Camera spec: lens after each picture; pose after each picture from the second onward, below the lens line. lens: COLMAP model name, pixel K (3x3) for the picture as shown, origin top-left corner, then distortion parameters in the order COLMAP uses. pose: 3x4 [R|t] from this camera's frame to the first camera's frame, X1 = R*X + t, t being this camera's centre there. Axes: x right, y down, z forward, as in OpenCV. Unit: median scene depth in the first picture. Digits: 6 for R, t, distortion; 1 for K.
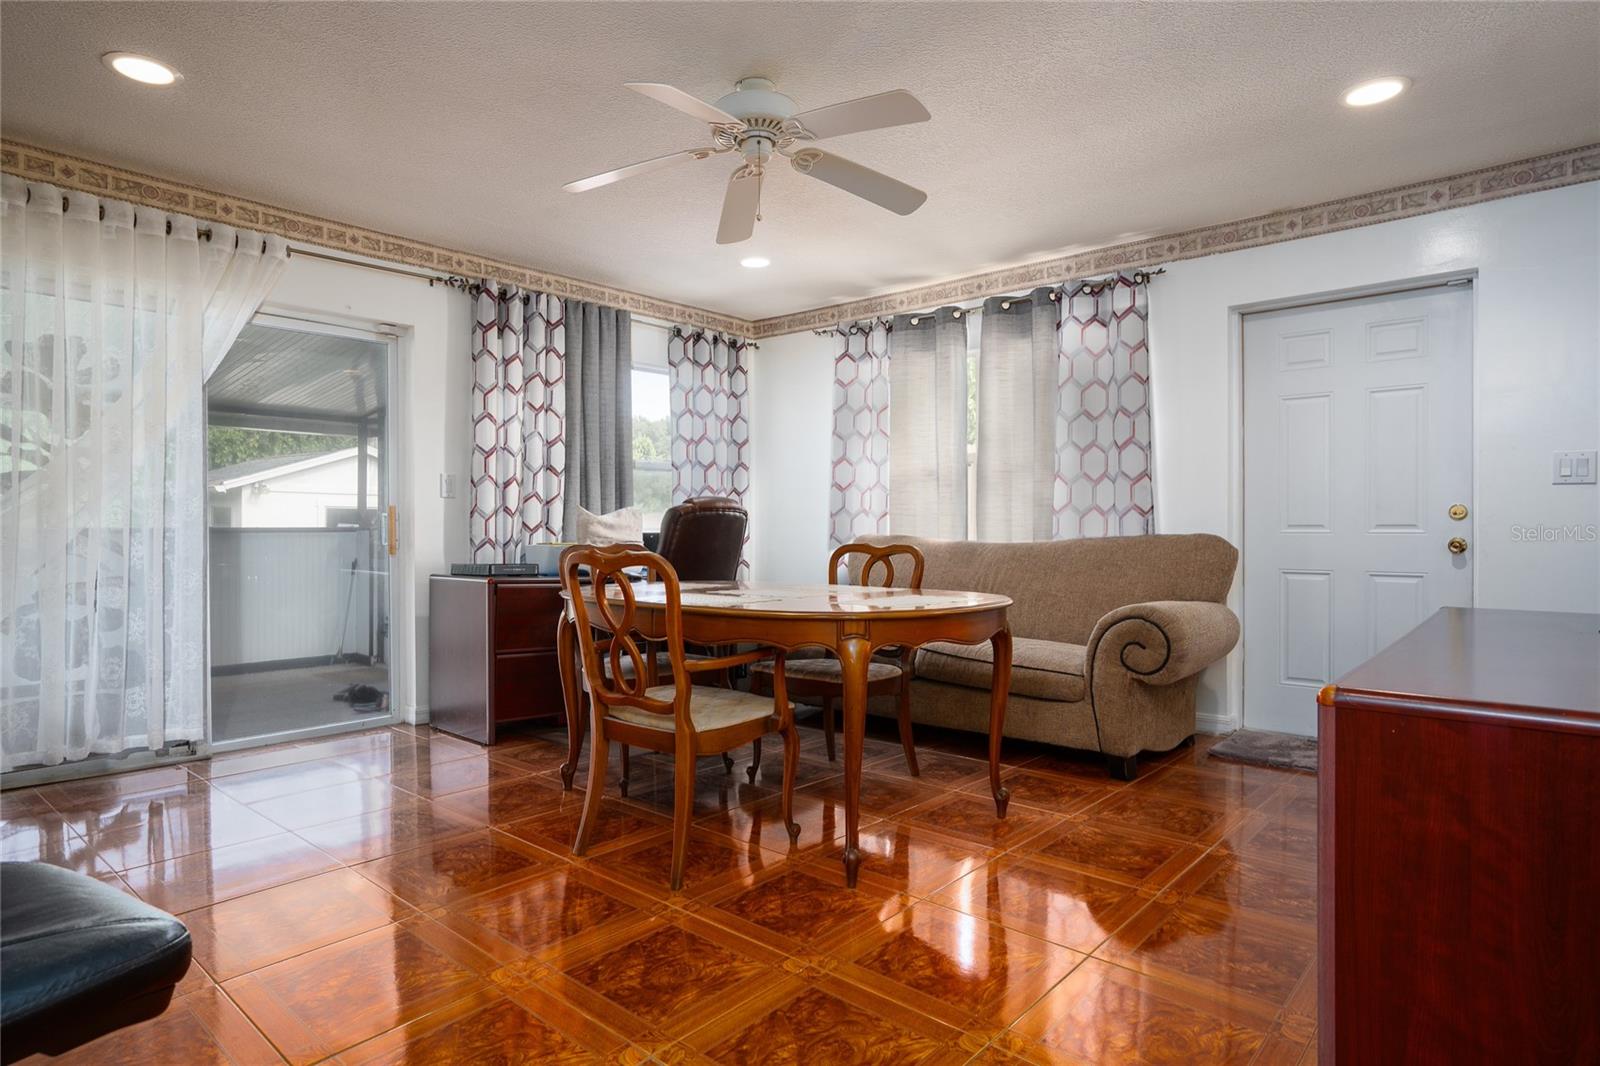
lens RADIAL K [[897.2, 0, 799.9], [0, 897.2, 533.3], [0, 0, 1]] dist [-0.001736, 0.002045]
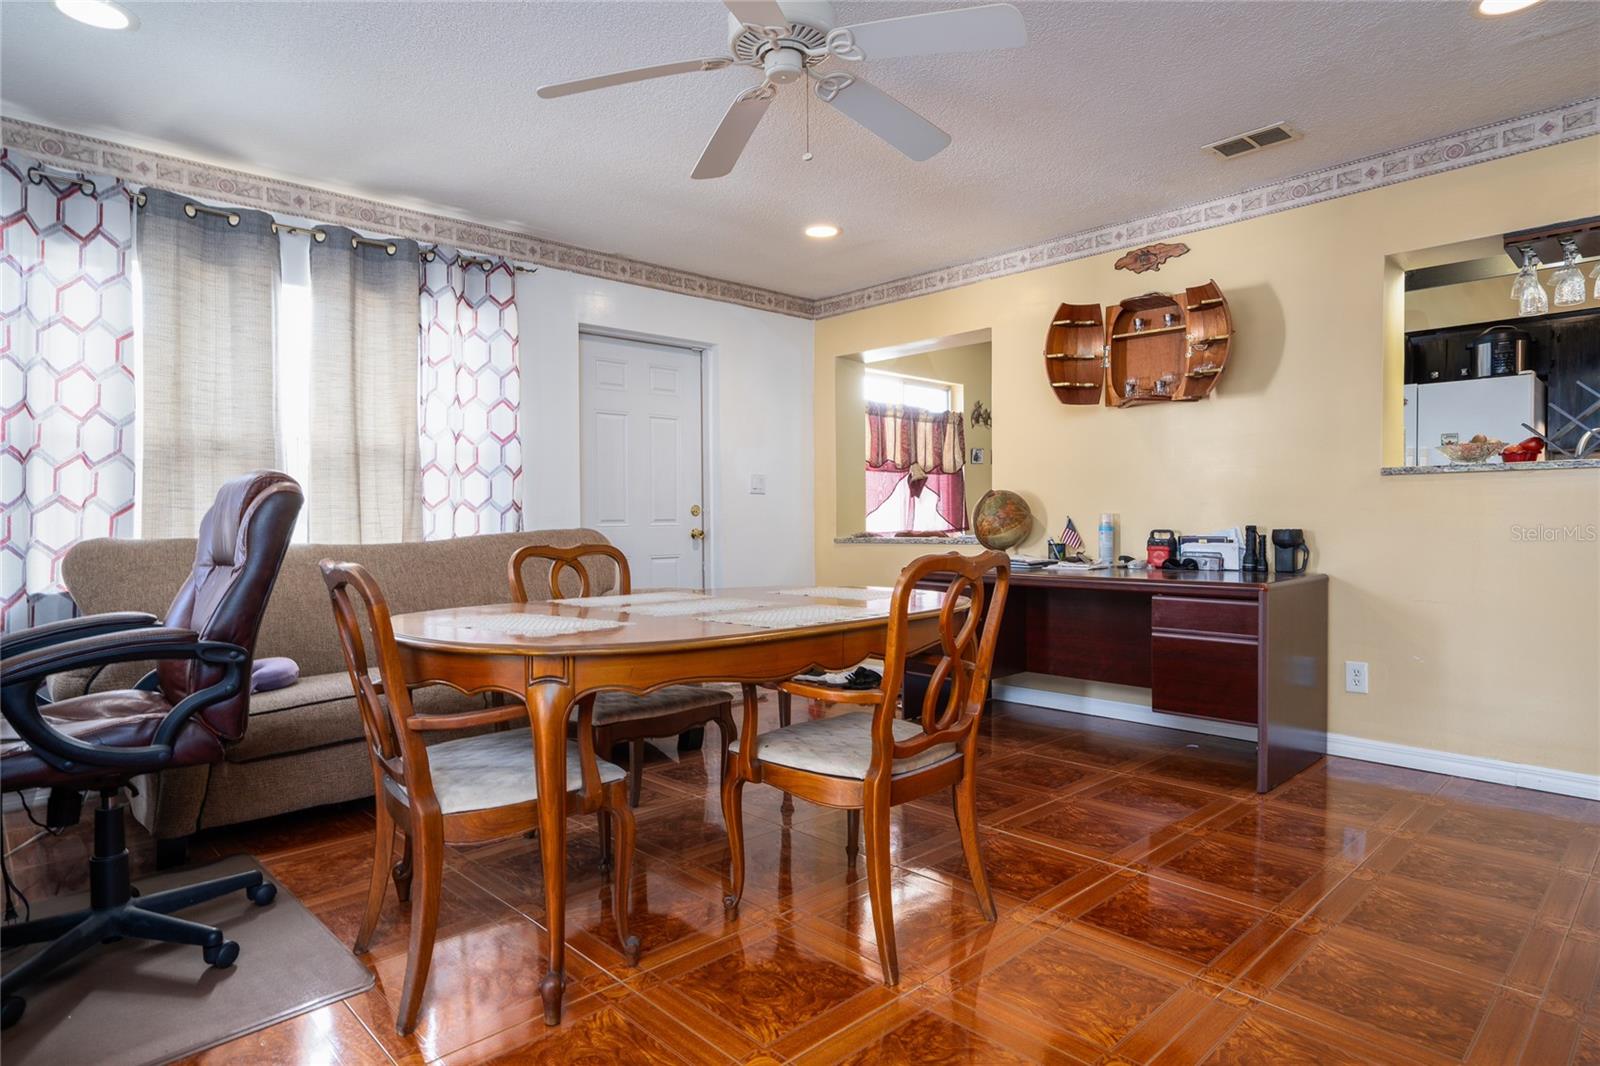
lens RADIAL K [[897.2, 0, 800.5], [0, 897.2, 522.3], [0, 0, 1]] dist [-0.001736, 0.002045]
pose [[0.093635, -0.013015, 0.995522, -0.540428], [0.007433, 0.999896, 0.012373, -0.017166], [-0.995579, 0.006242, 0.093722, 0.563282]]
